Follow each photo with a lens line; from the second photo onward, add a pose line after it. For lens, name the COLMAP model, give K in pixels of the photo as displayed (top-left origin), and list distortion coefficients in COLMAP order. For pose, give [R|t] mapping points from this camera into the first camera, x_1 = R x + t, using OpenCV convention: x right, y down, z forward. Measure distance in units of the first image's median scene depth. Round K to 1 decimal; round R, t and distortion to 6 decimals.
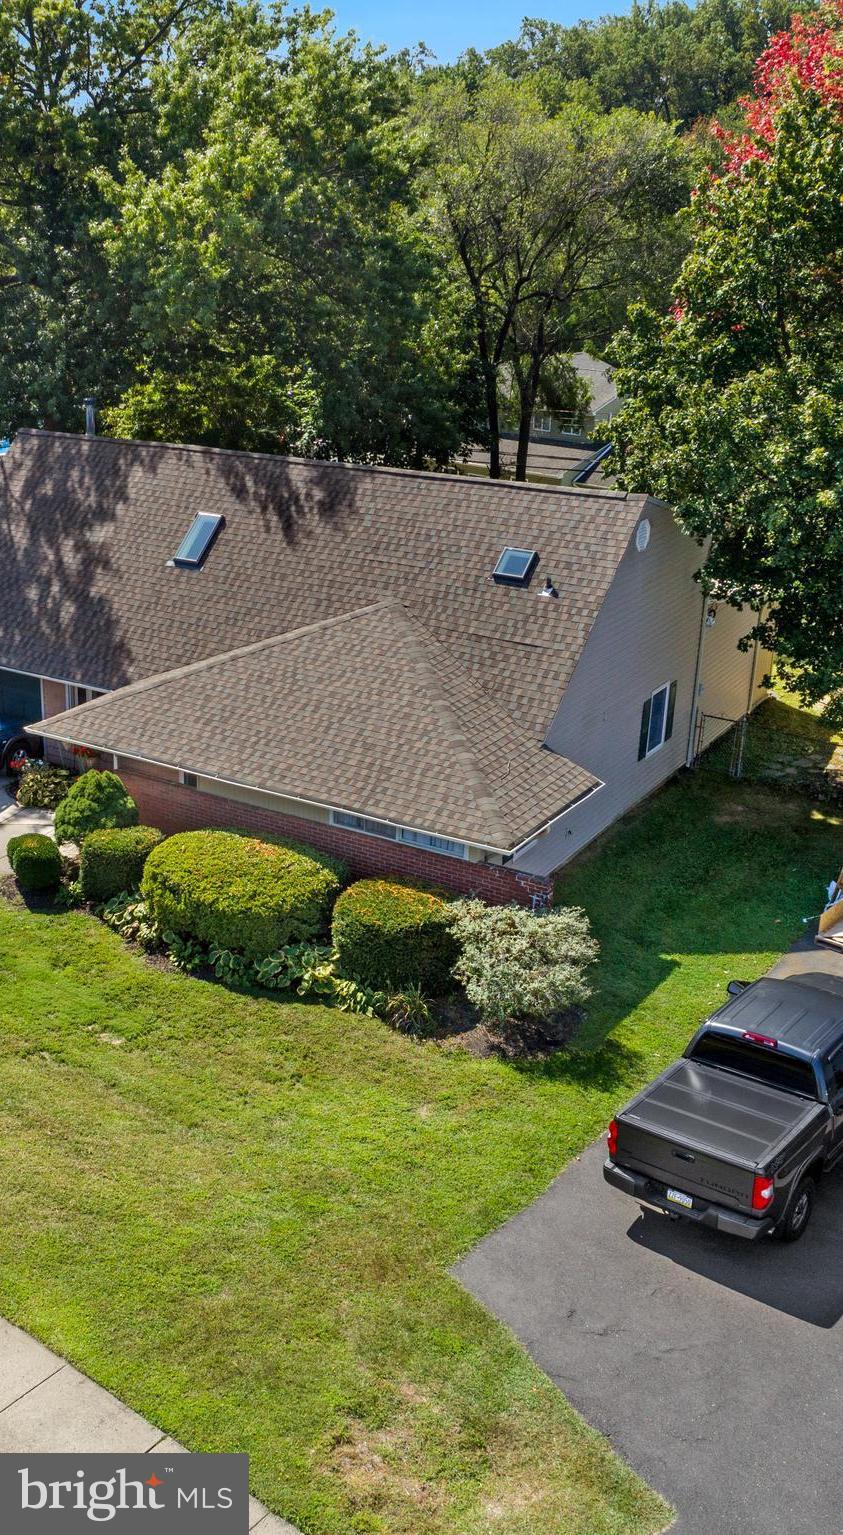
lens RADIAL K [[1827.7, 0, 422.2], [0, 1827.7, 769.3], [0, 0, 1]] dist [-0.000570, 0.000000]
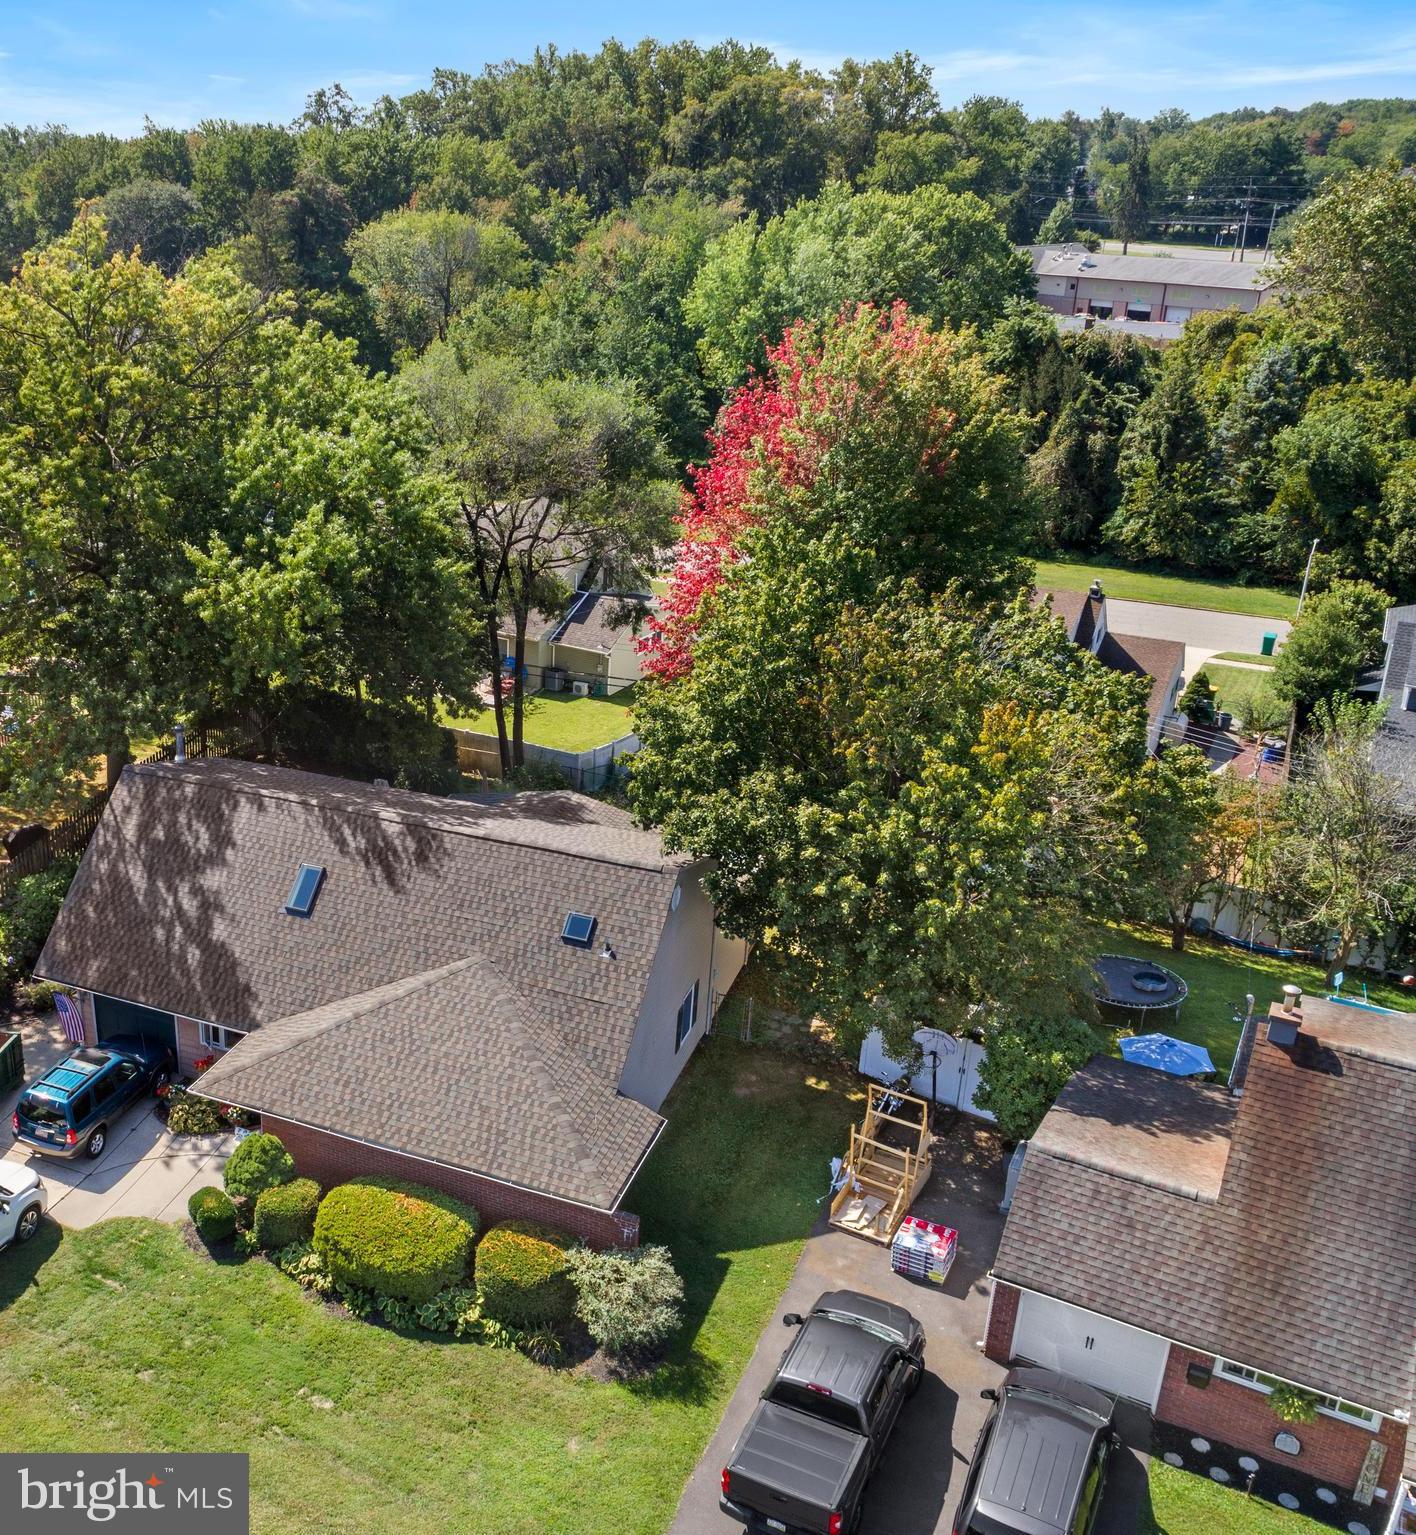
lens RADIAL K [[1736.2, 0, 706.8], [0, 1736.2, 766.1], [0, 0, 1]] dist [-0.005108, 0.000000]
pose [[0.978470, -0.052855, 0.199504, -0.107325], [0.047370, 0.998359, 0.032169, -0.285980], [-0.200877, -0.022026, 0.979369, -0.219061]]
